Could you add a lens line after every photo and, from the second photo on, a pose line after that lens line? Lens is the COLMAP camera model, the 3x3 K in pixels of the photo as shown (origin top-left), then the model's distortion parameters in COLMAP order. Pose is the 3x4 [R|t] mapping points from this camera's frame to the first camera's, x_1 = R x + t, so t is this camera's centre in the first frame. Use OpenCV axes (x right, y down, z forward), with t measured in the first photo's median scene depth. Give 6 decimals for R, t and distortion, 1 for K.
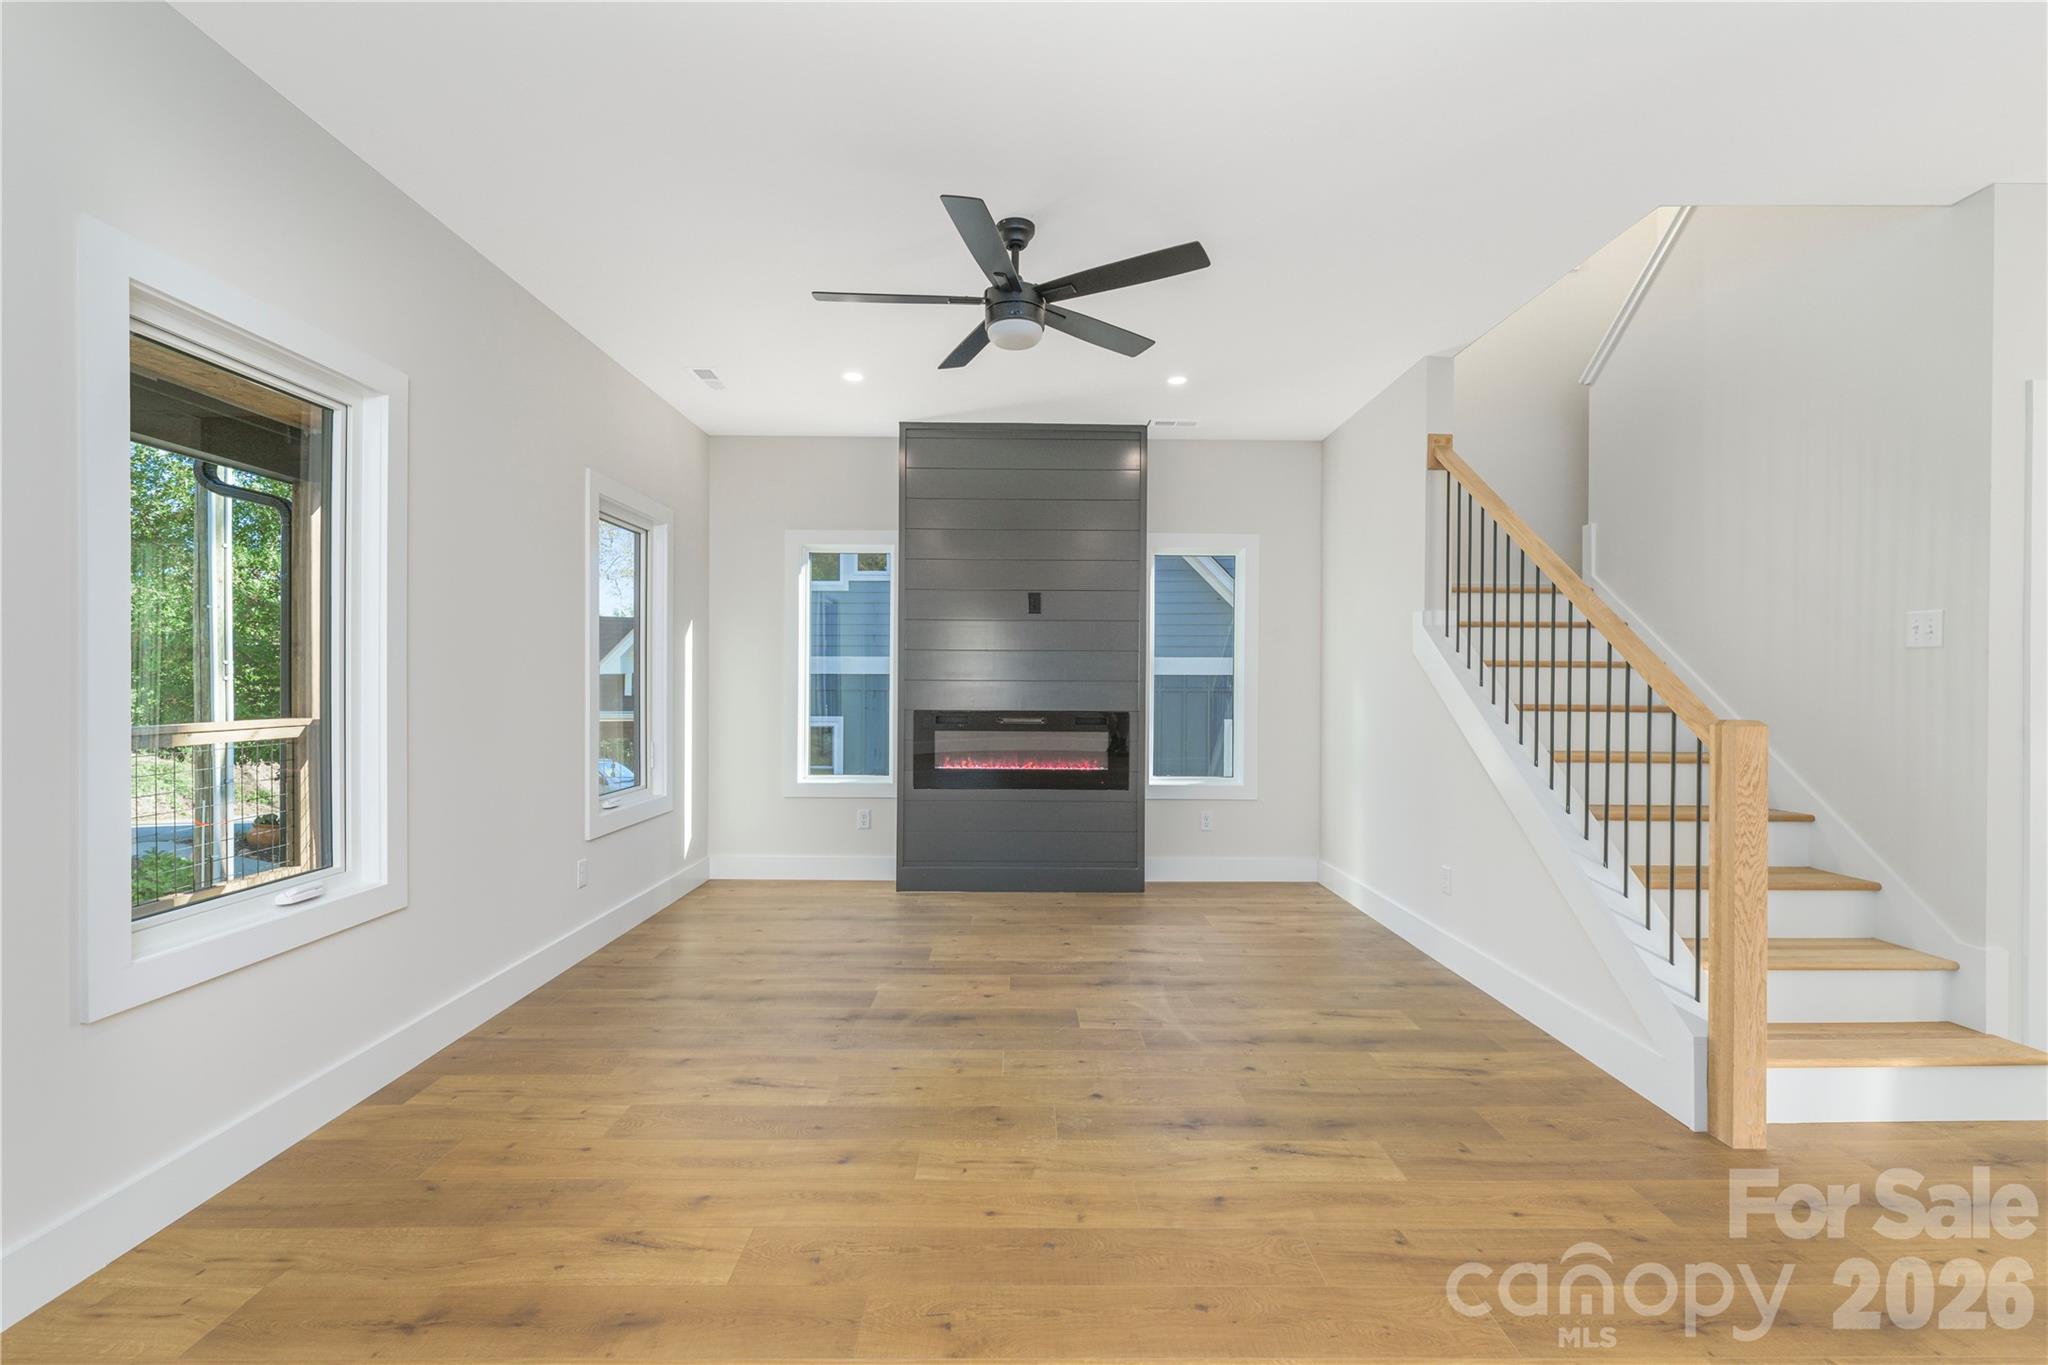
lens RADIAL K [[899.6, 0, 1024.9], [0, 899.6, 685.7], [0, 0, 1]] dist [-0.001519, -0.000366]
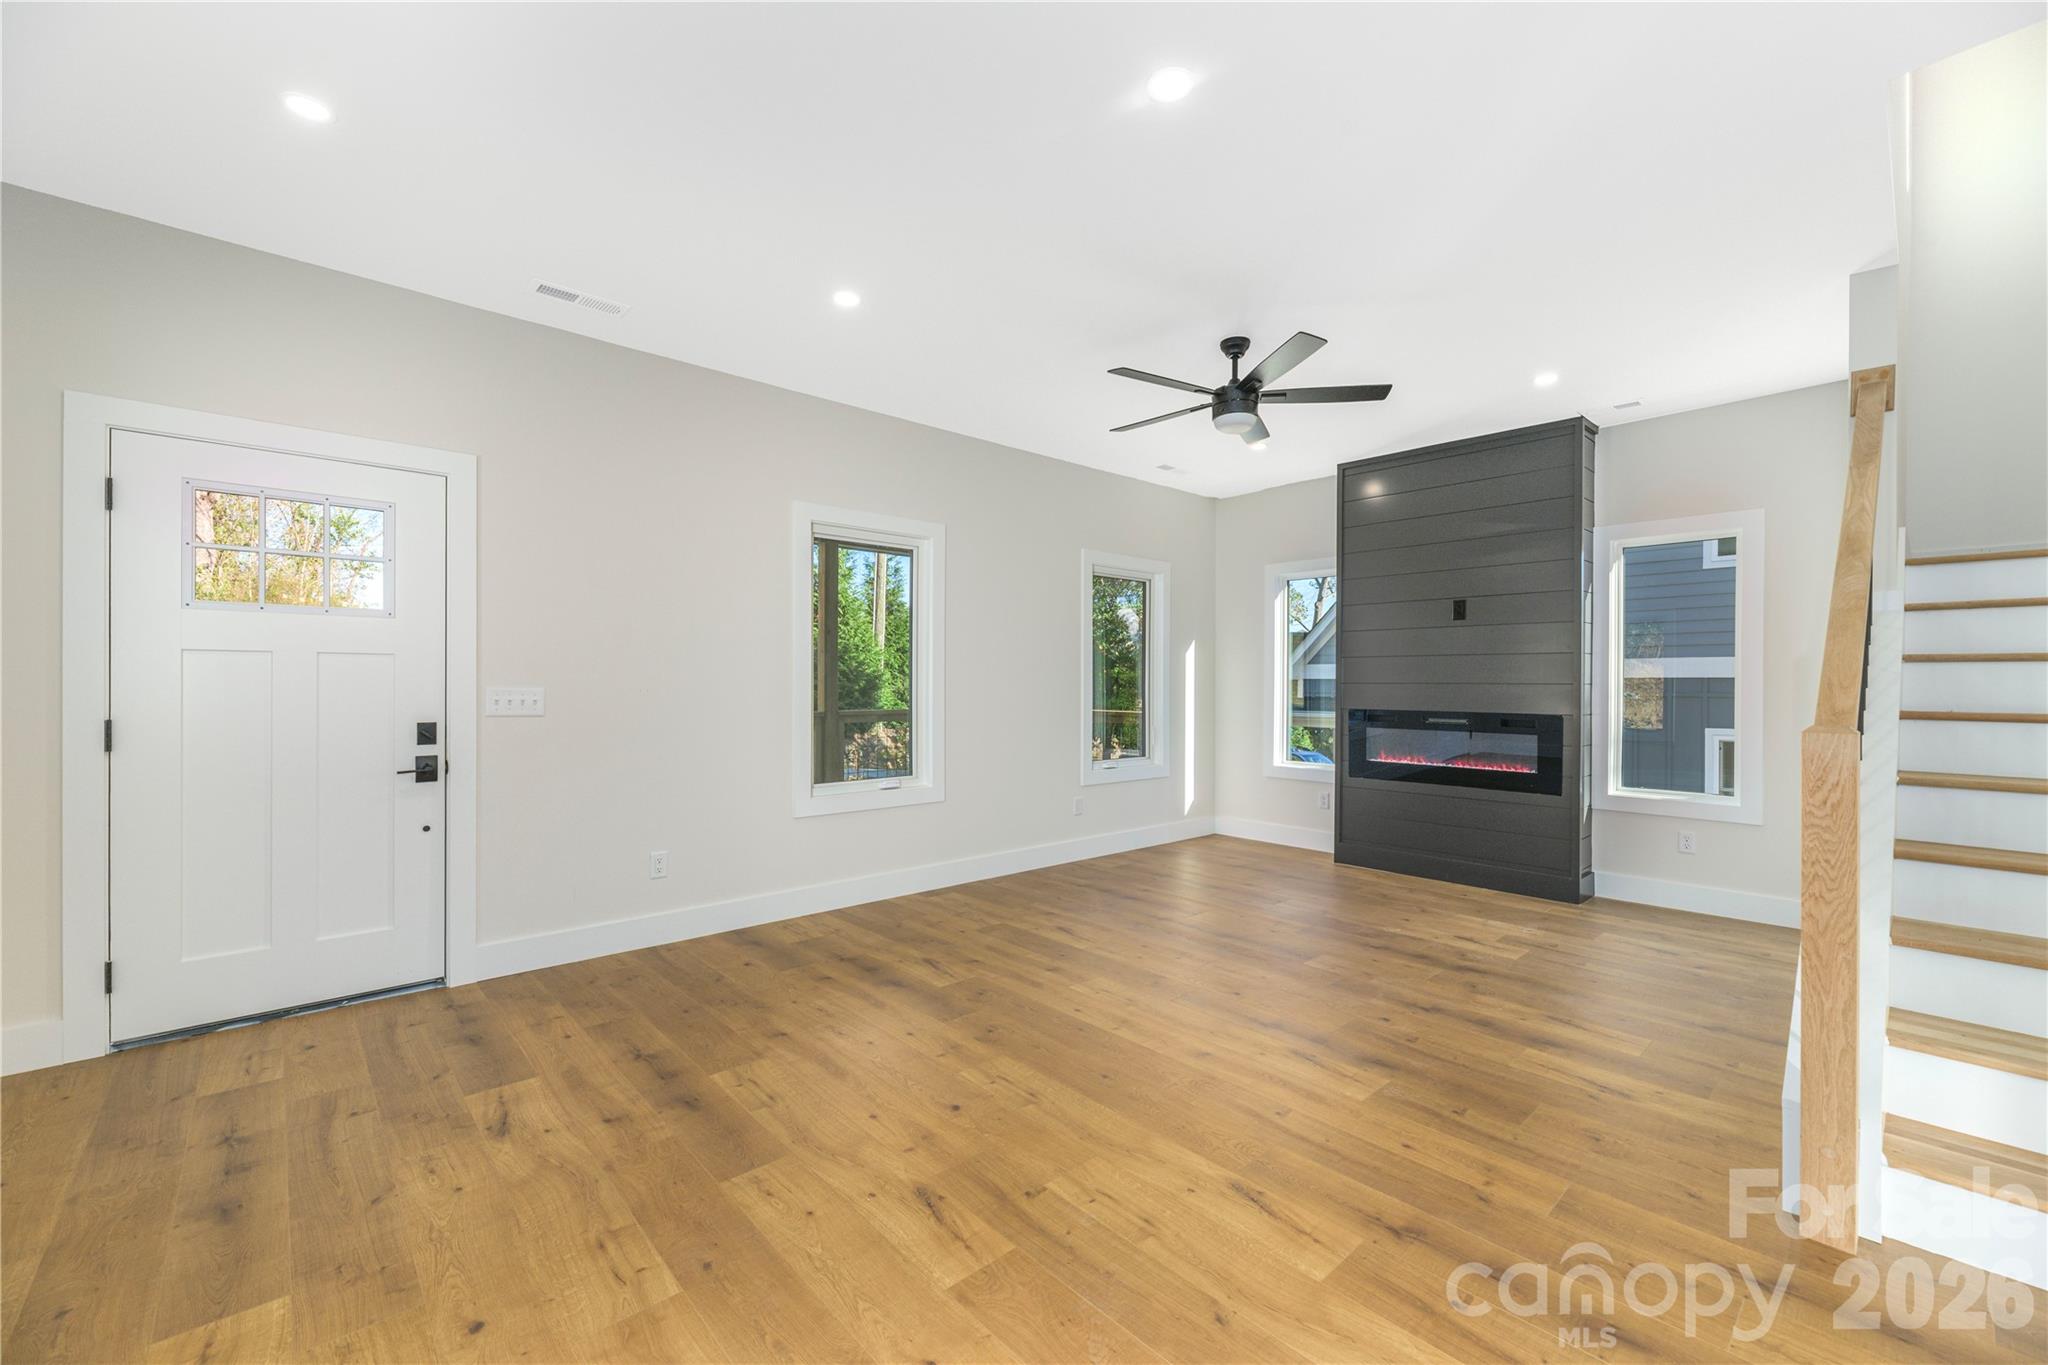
lens RADIAL K [[831.4, 0, 1028.4], [0, 831.4, 685.2], [0, 0, 1]] dist [-0.002229, -0.000528]
pose [[0.666659, -0.000480, -0.745363, 0.573759], [-0.004864, 0.999976, -0.004994, 0.005264], [0.745347, 0.006955, 0.666640, -0.038330]]
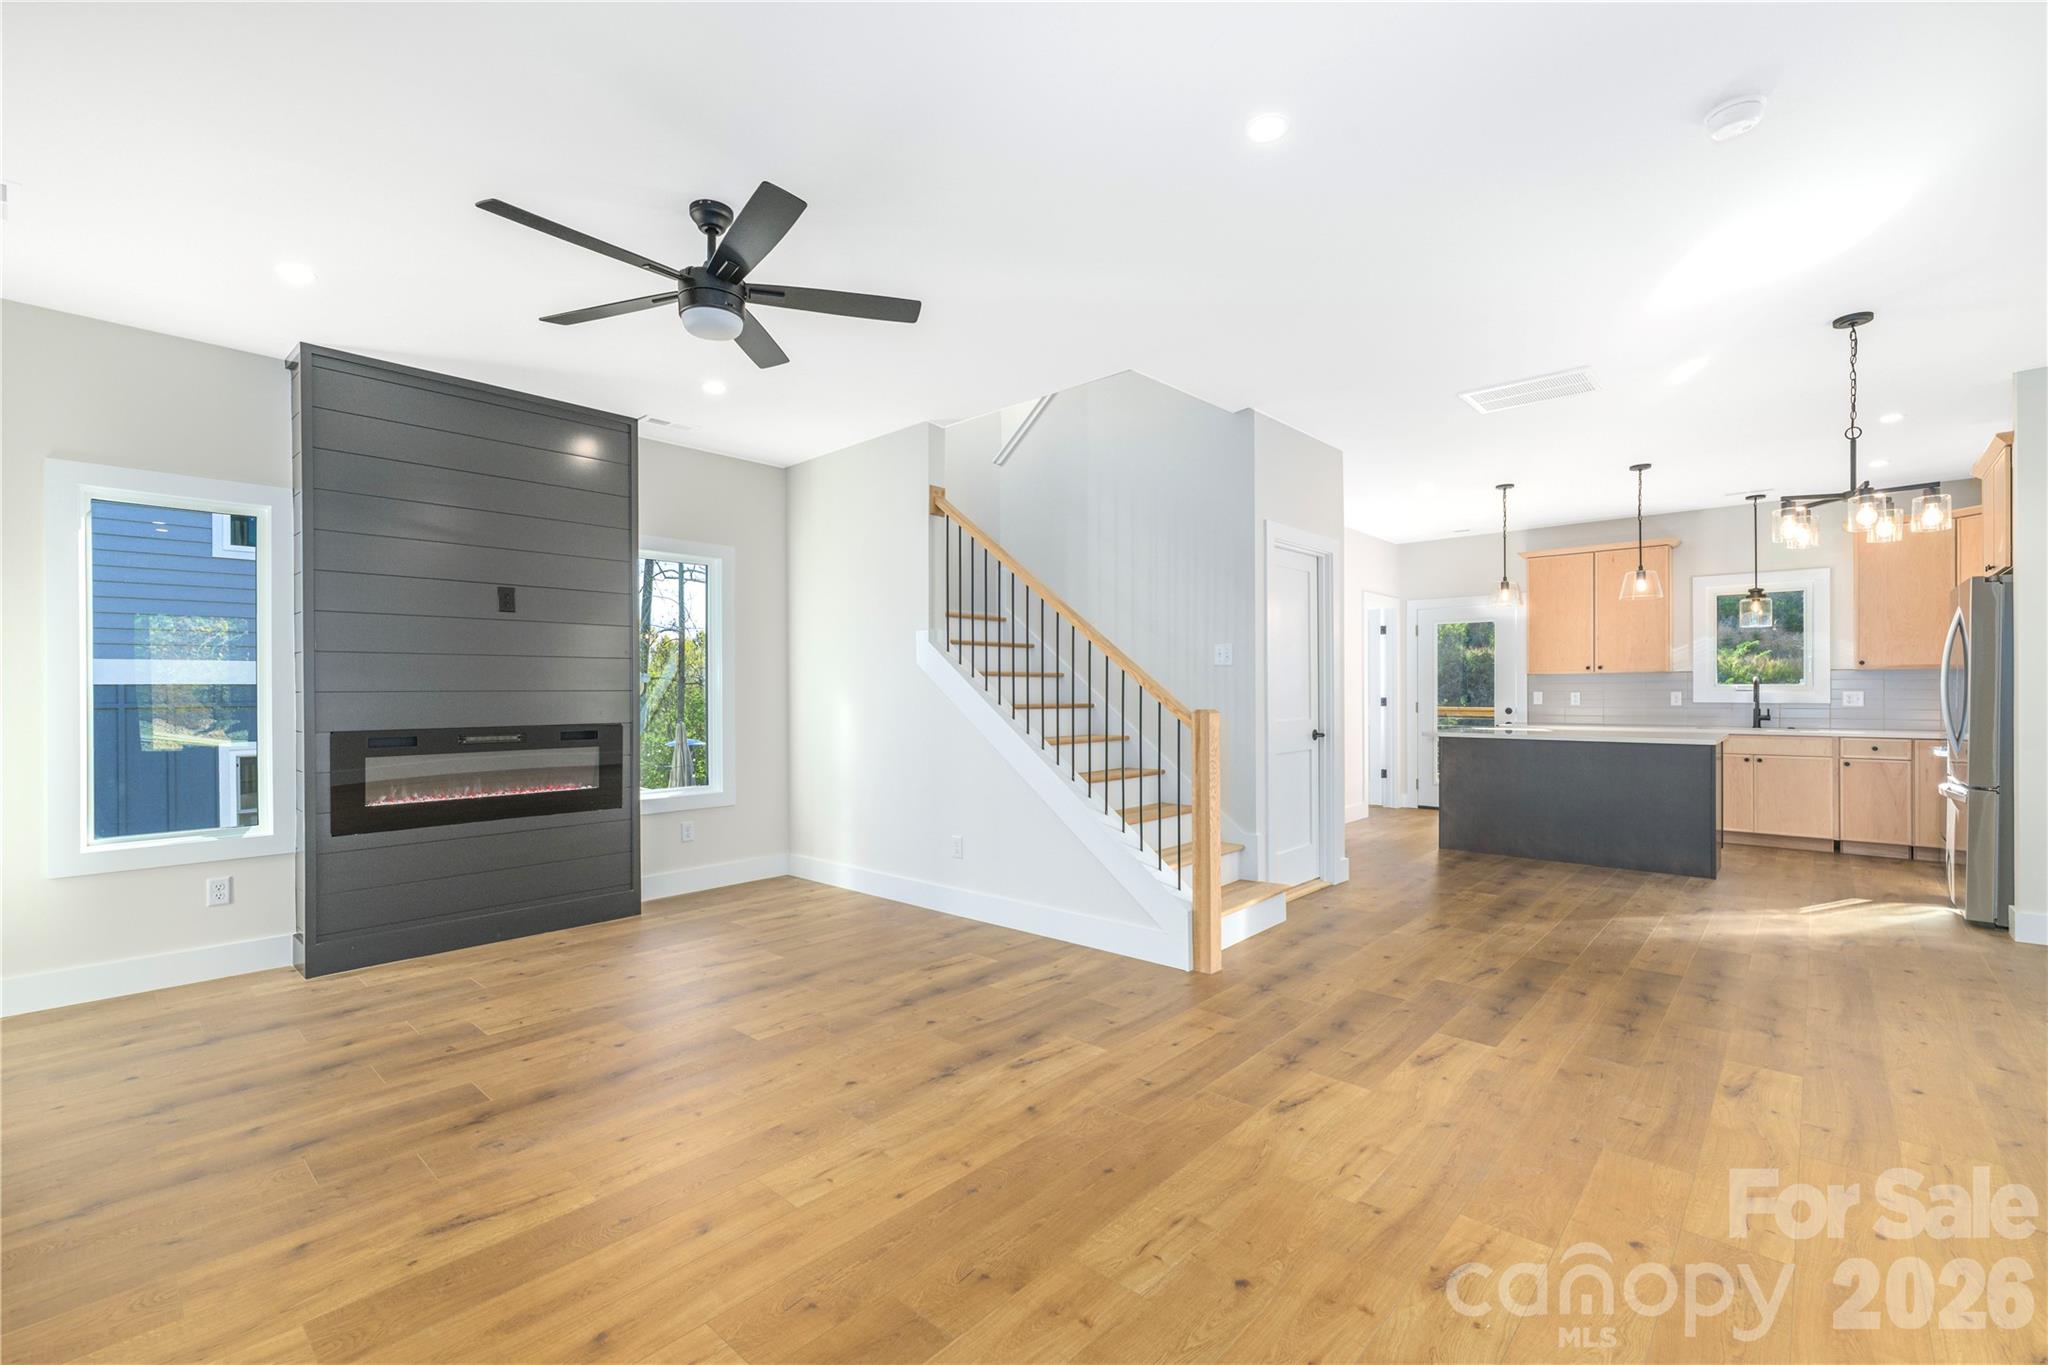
lens RADIAL K [[879.0, 0, 1029.4], [0, 879.0, 693.4], [0, 0, 1]] dist [-0.001691, 0.000809]
pose [[0.676452, -0.011455, 0.736398, -0.383913], [0.012340, 0.999915, 0.004218, -0.000791], [-0.736384, 0.006234, 0.676535, 0.107453]]
